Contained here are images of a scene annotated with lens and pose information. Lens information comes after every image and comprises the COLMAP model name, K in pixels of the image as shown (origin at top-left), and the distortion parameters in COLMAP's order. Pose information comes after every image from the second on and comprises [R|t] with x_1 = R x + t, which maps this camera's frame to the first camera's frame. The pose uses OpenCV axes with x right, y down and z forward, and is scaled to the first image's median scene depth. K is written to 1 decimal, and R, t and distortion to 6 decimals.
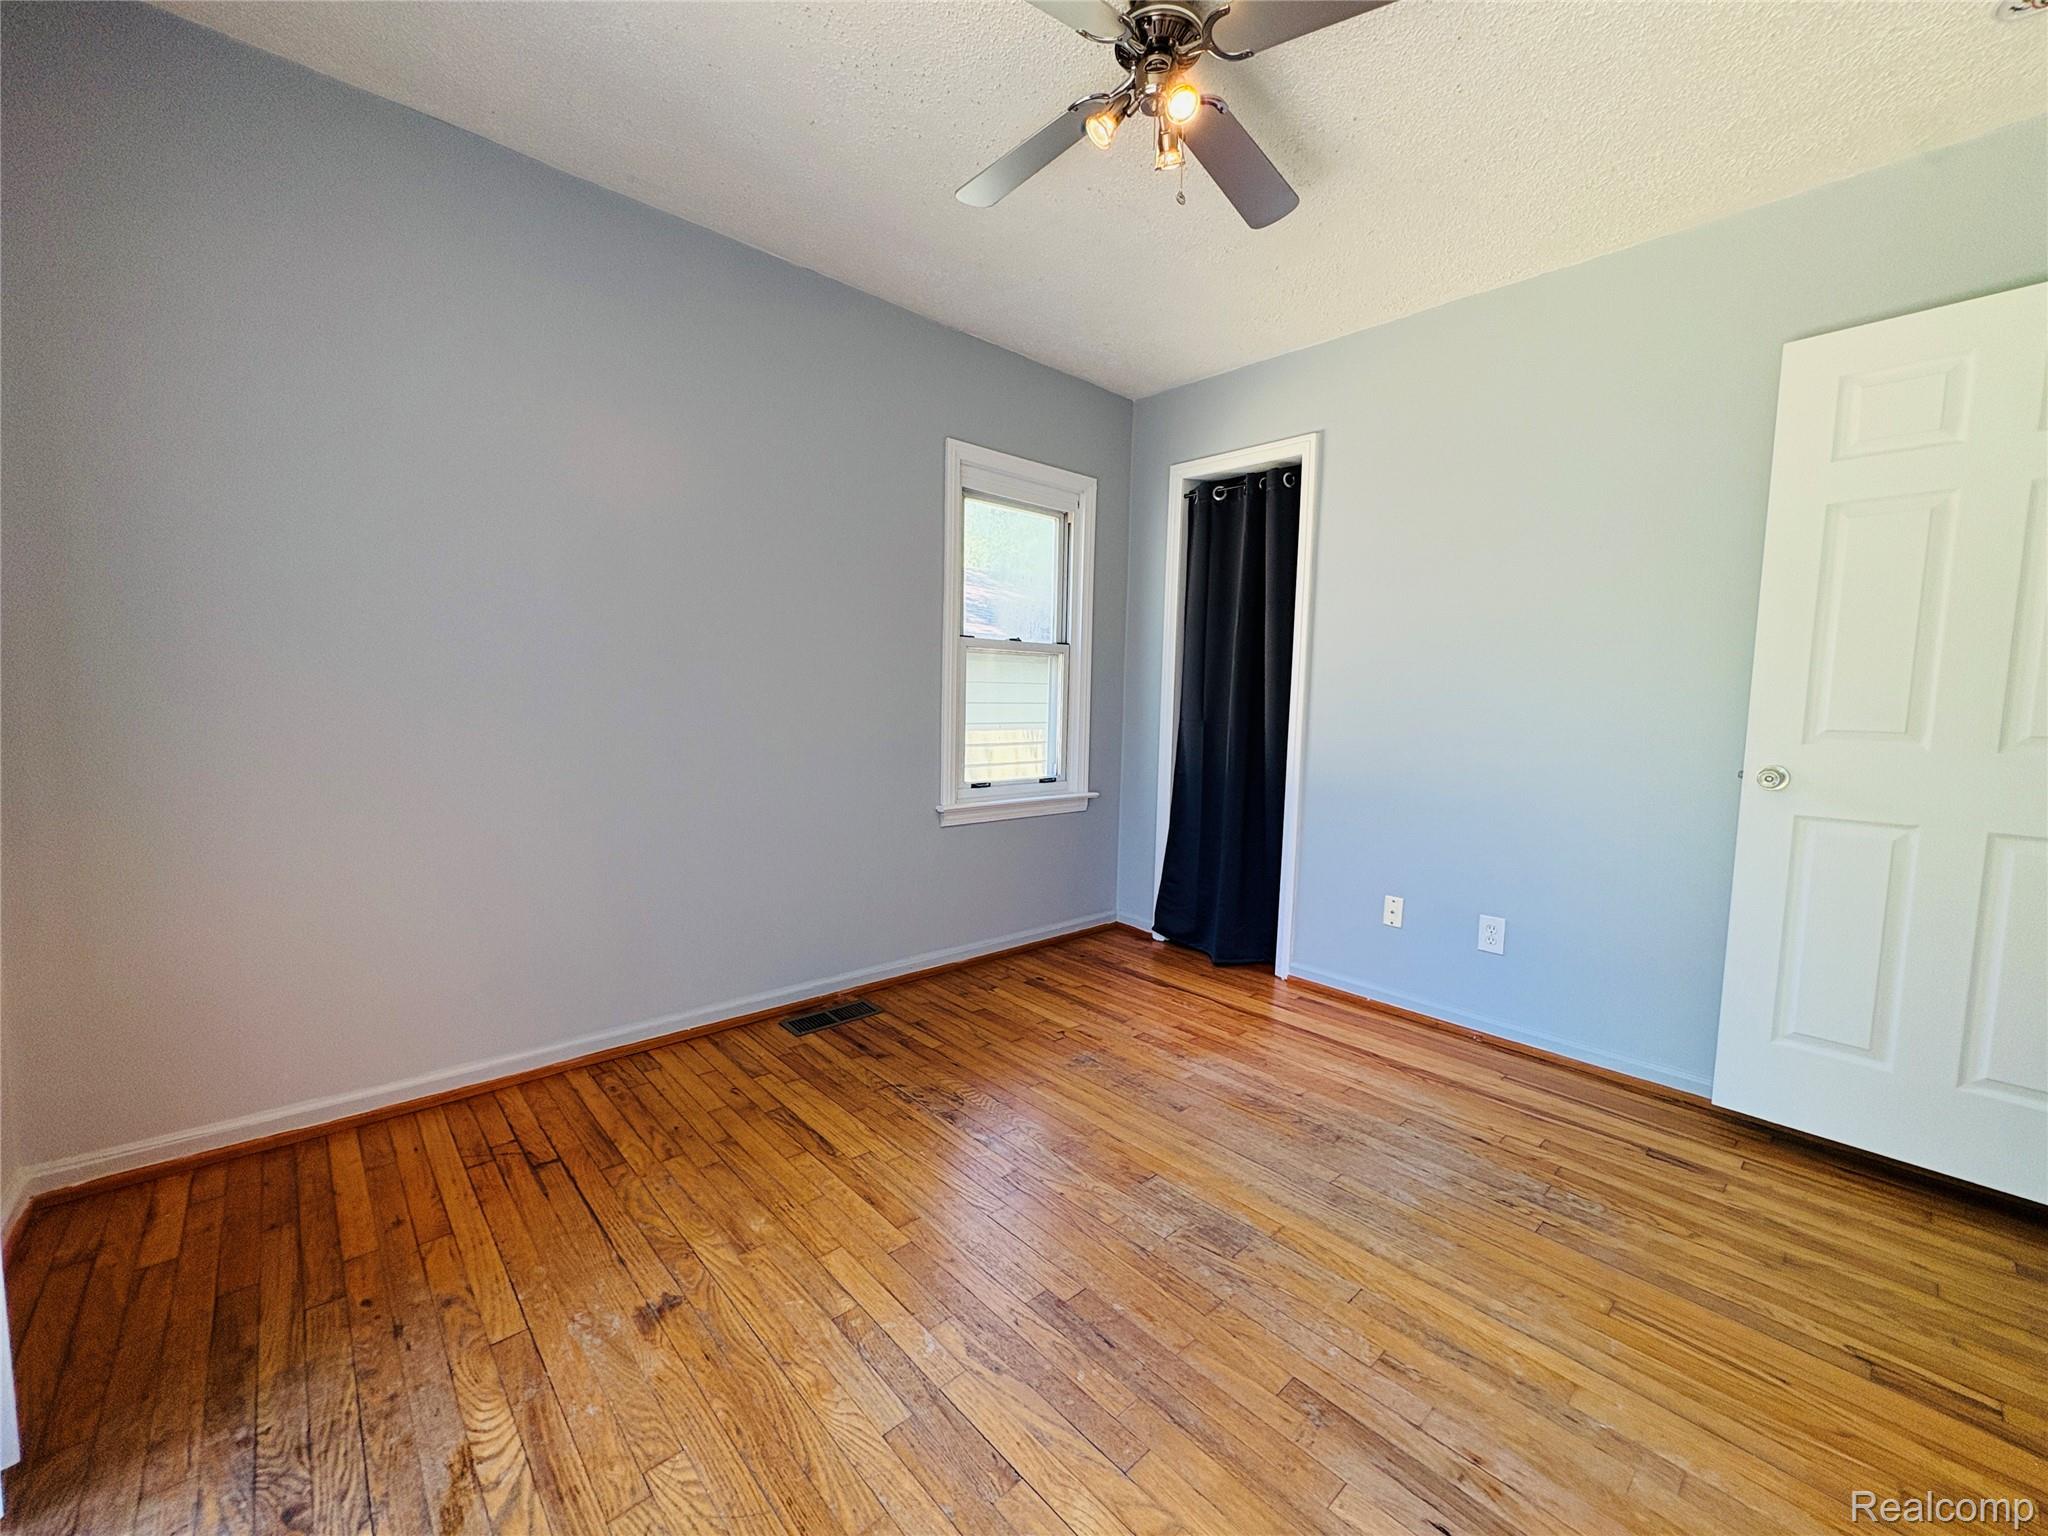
lens RADIAL K [[815.9, 0, 1021.2], [0, 815.9, 766.9], [0, 0, 1]] dist [0.000906, 0.000233]
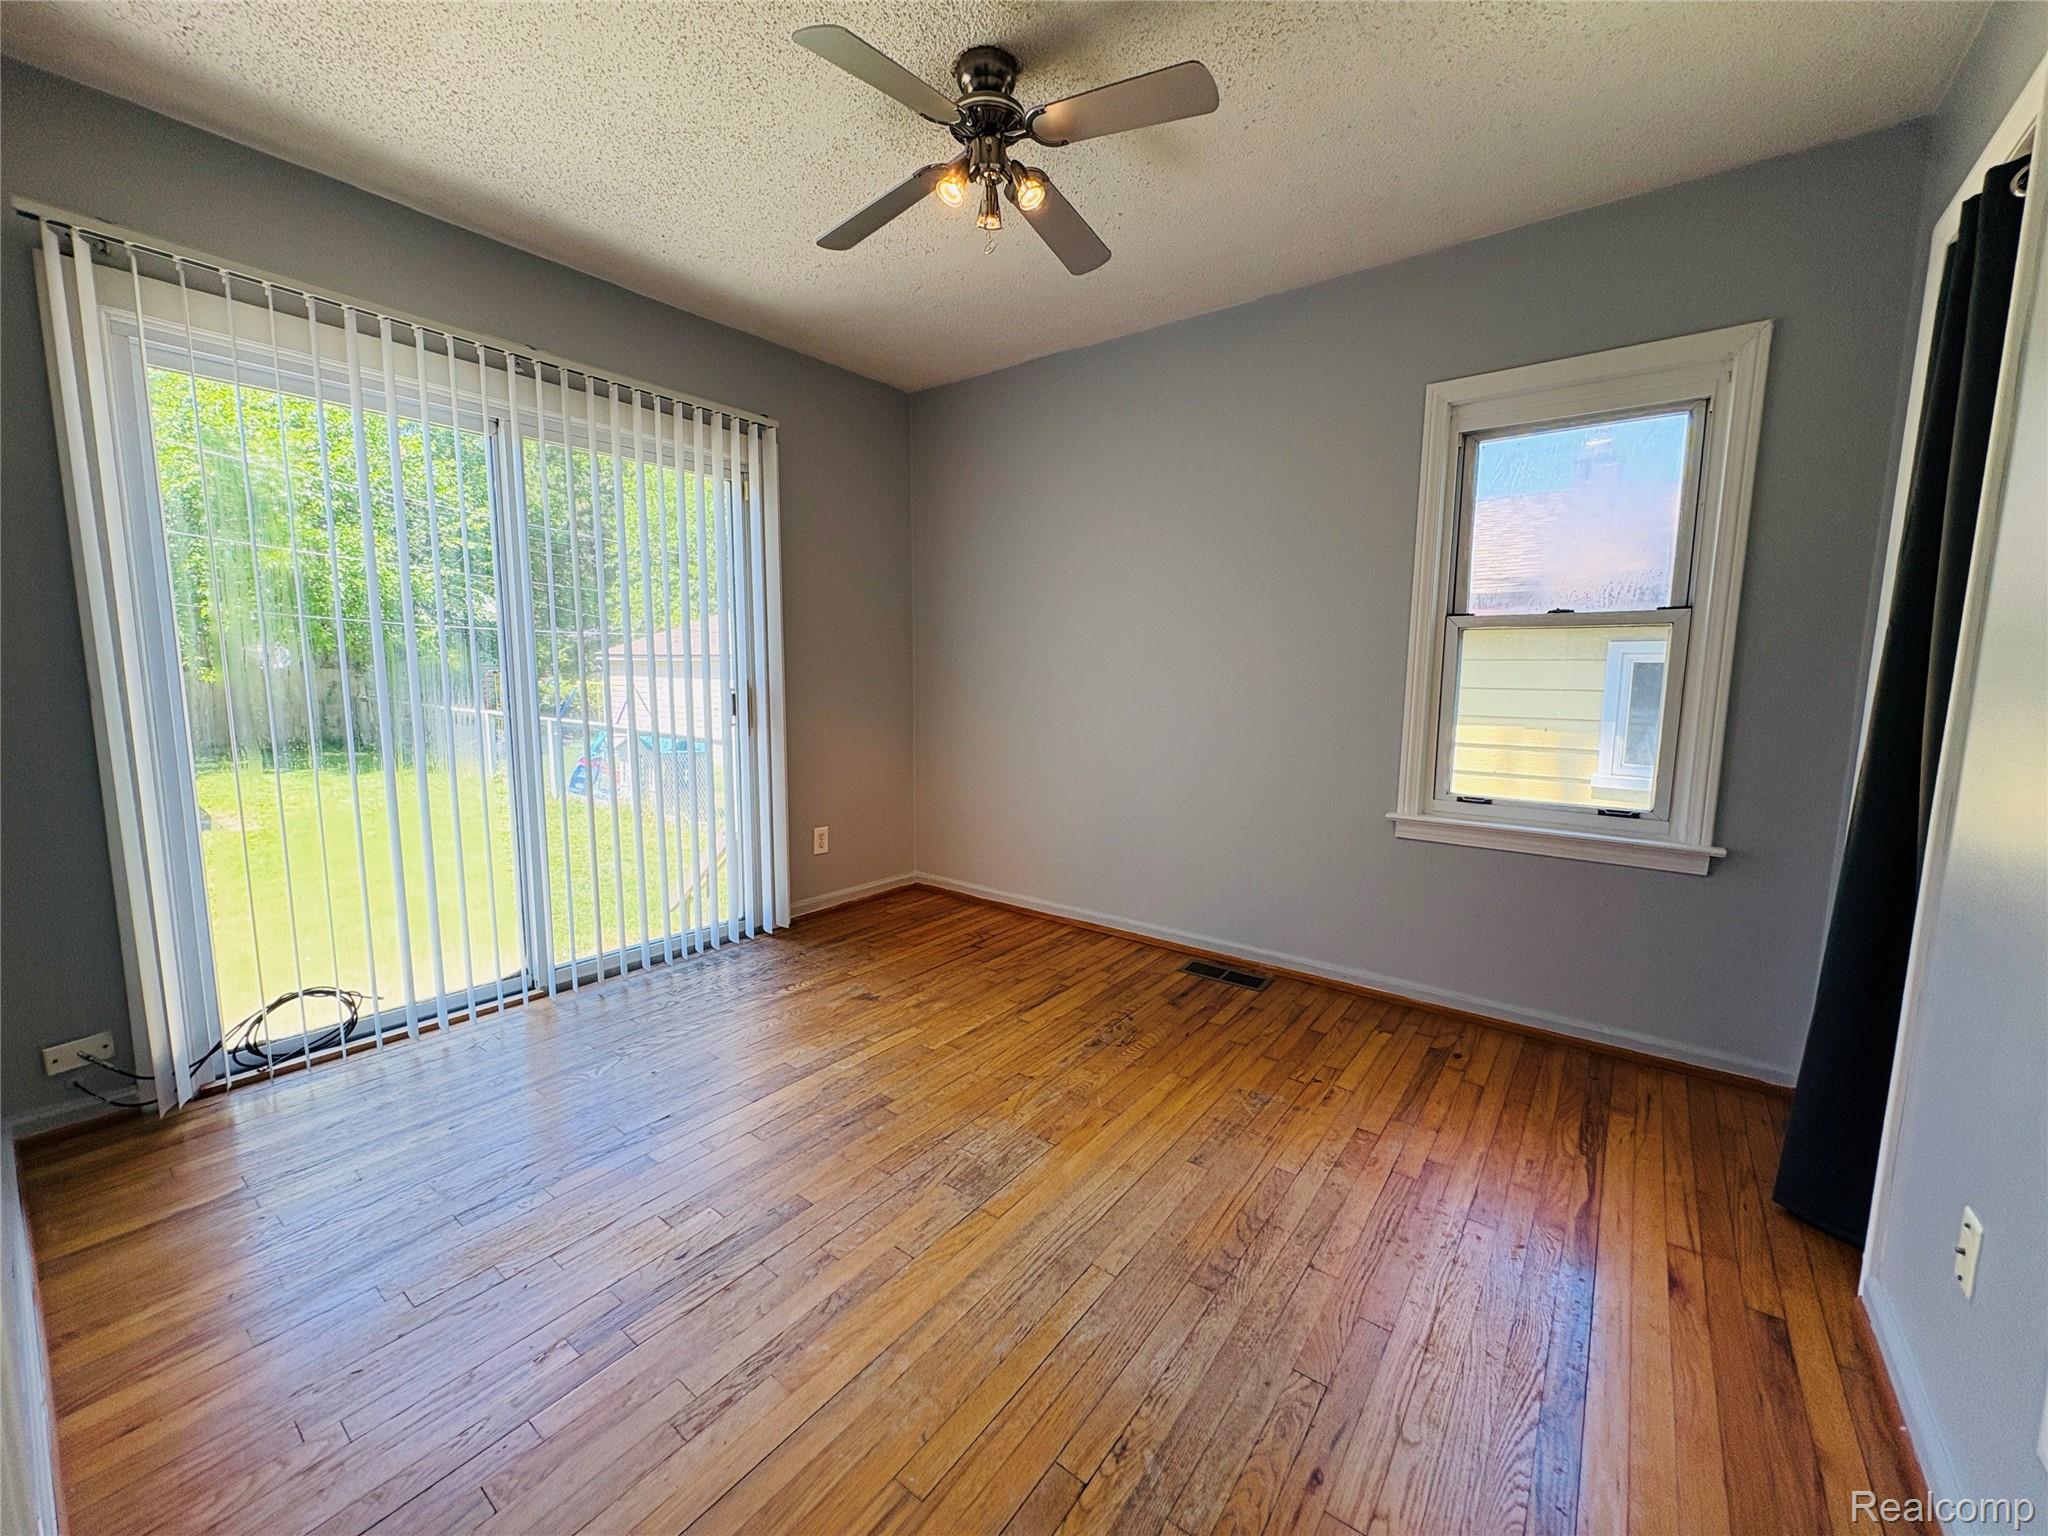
lens RADIAL K [[815.9, 0, 1018.4], [0, 815.9, 762.9], [0, 0, 1]] dist [0.000906, 0.000233]
pose [[0.175352, 0.097551, -0.979661, 0.909698], [-0.088345, 0.992623, 0.083029, -0.056888], [0.980534, 0.071989, 0.182676, 0.580595]]
